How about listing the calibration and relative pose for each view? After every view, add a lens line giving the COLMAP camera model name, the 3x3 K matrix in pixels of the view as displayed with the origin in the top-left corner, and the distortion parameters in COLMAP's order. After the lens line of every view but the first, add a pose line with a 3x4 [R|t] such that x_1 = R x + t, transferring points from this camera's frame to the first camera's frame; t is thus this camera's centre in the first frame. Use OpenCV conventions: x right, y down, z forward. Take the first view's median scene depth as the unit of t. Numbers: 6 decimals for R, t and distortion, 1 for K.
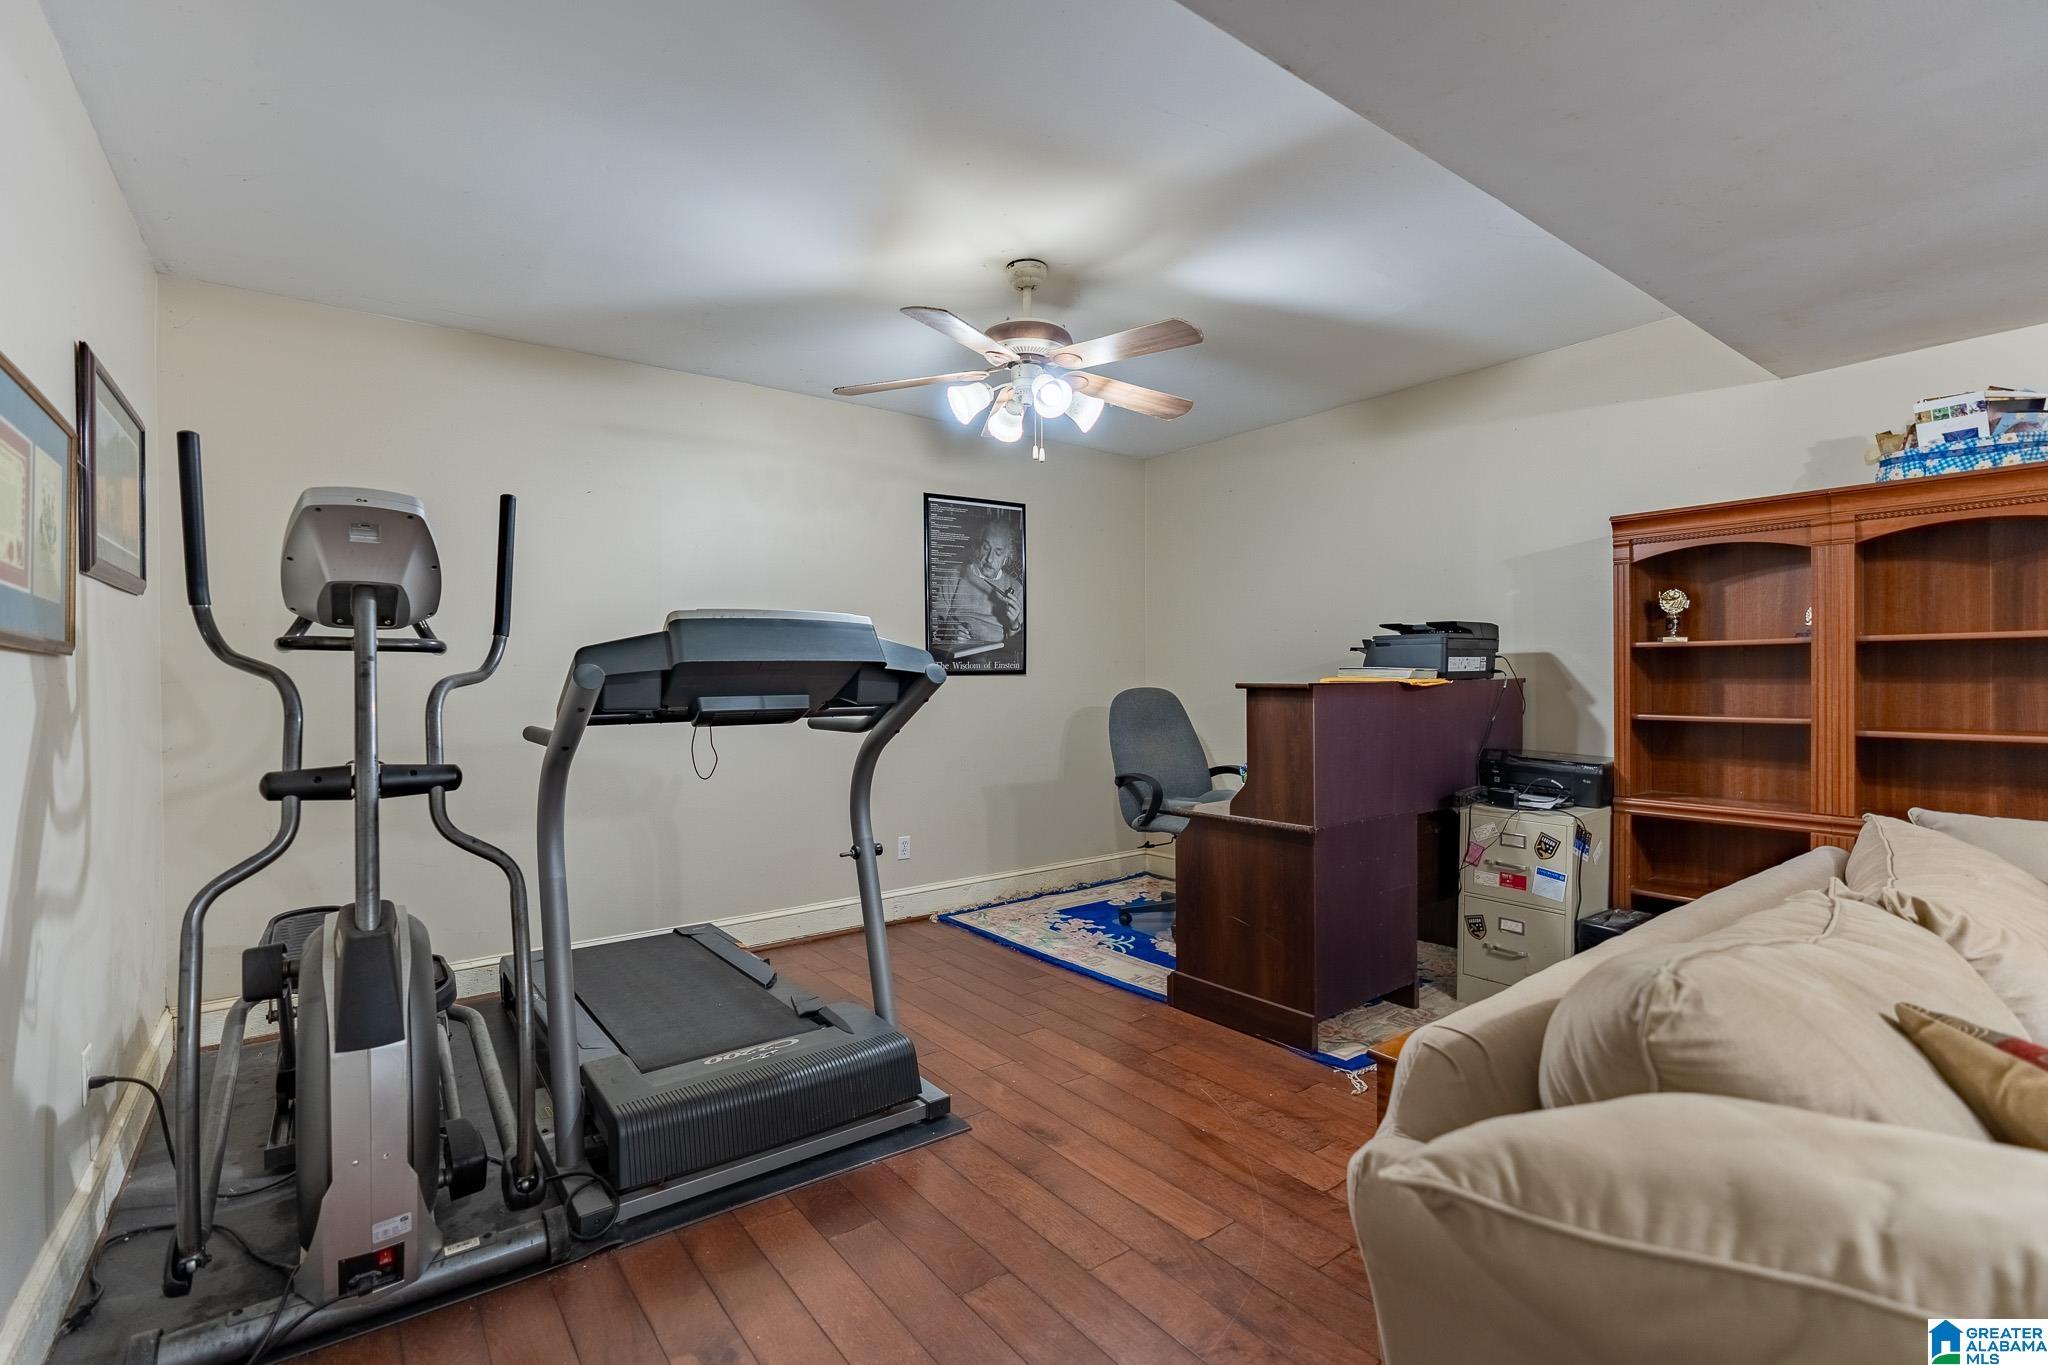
lens RADIAL K [[919.4, 0, 1010.6], [0, 919.4, 696.1], [0, 0, 1]] dist [-0.008013, 0.001658]
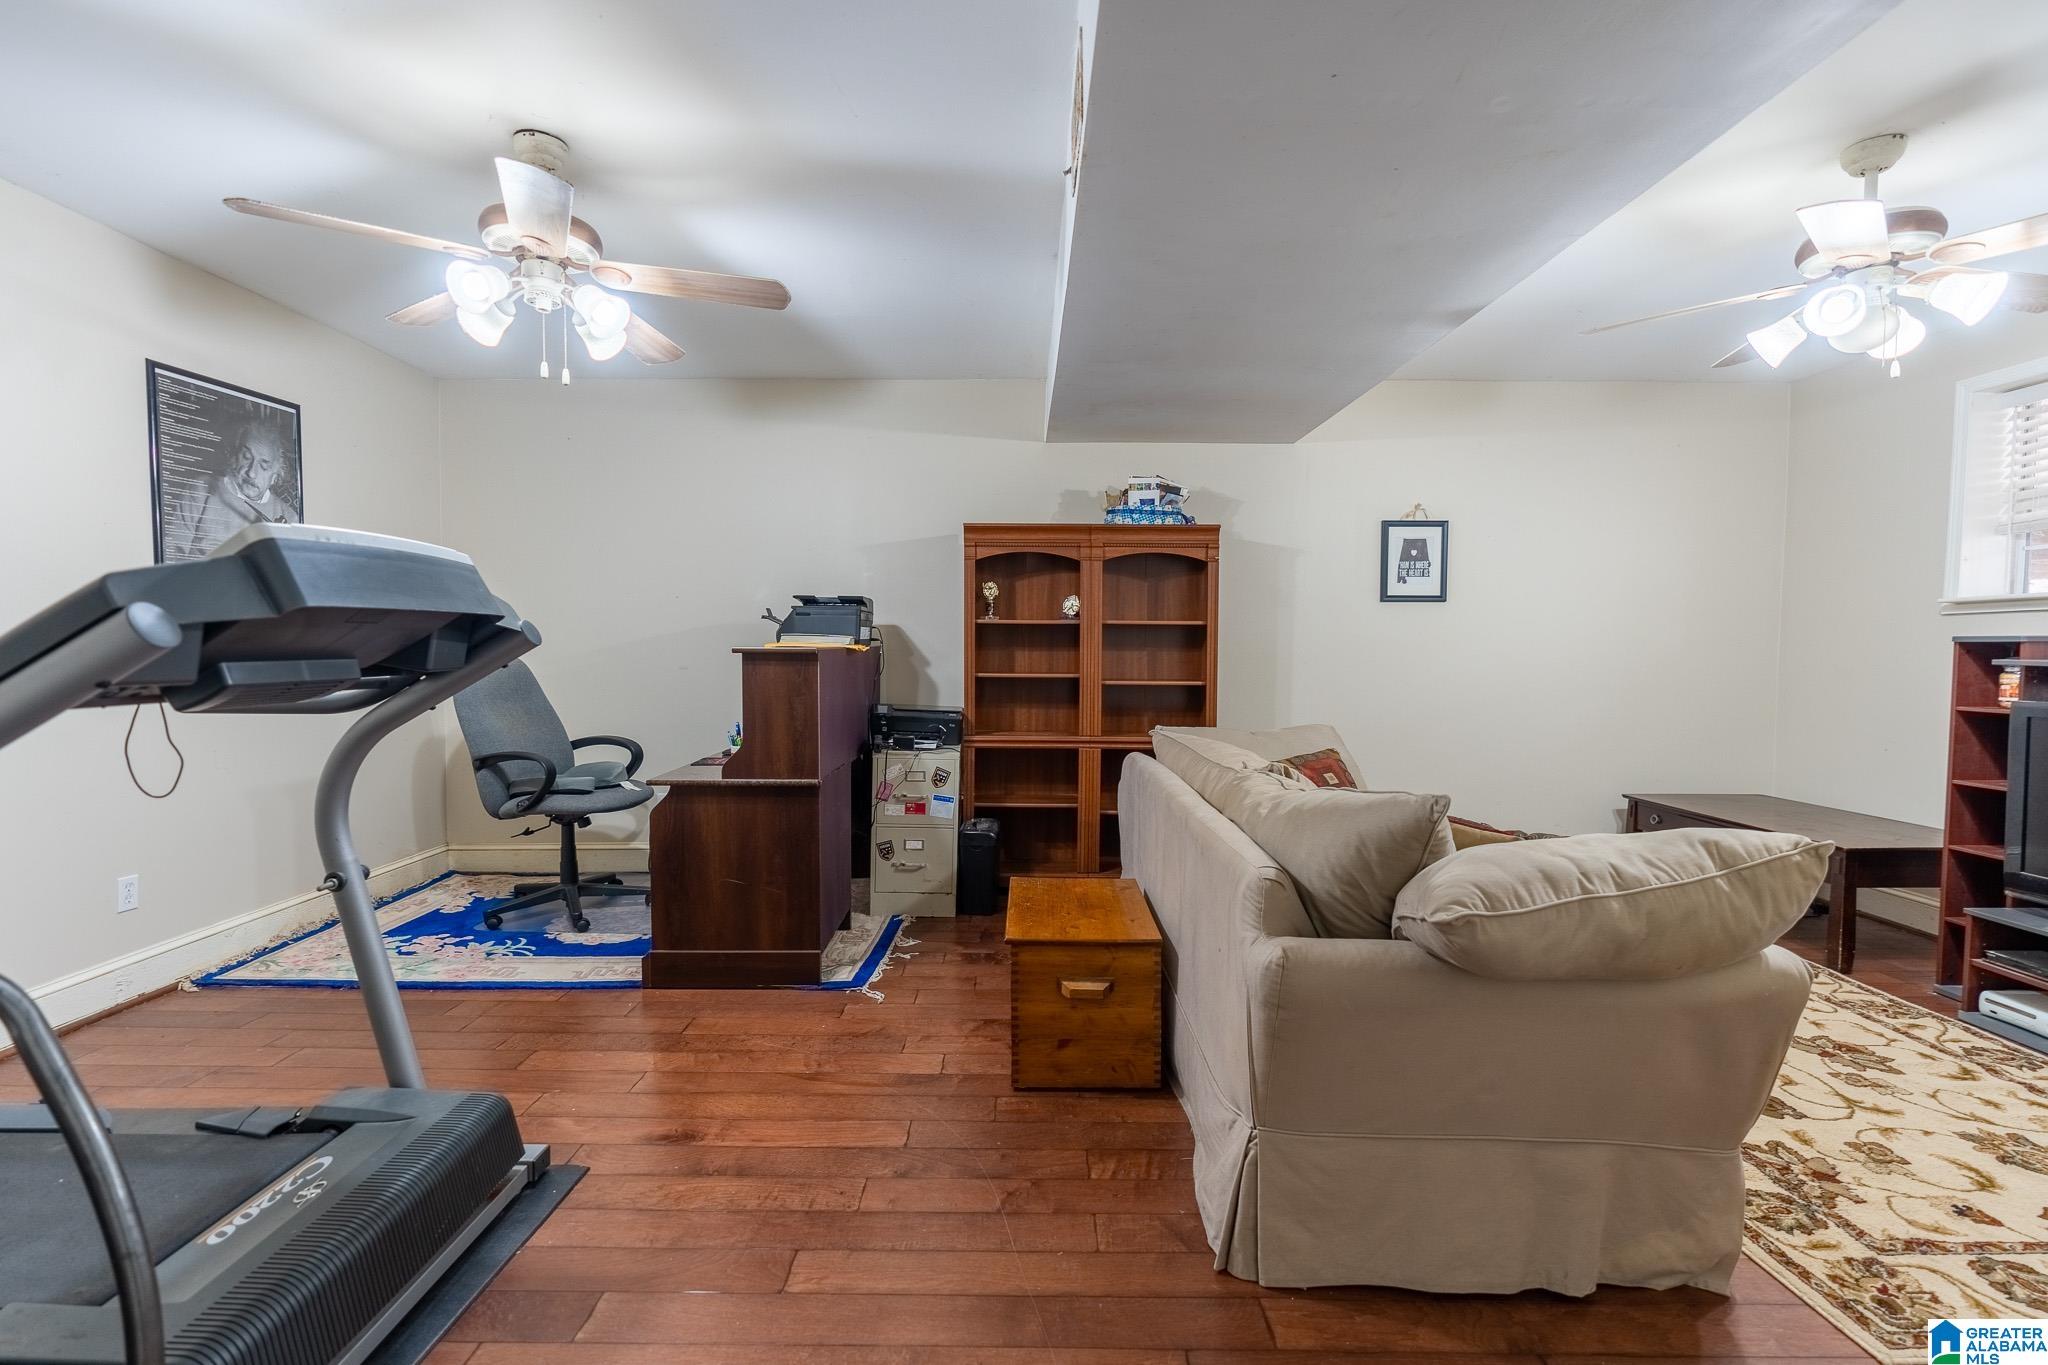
lens RADIAL K [[919.4, 0, 1015.1], [0, 919.4, 695.6], [0, 0, 1]] dist [-0.008013, 0.001658]
pose [[0.606262, -0.033356, 0.794565, -0.419288], [0.005986, 0.999283, 0.037383, 0.002730], [-0.795242, -0.017908, 0.606027, 0.160589]]
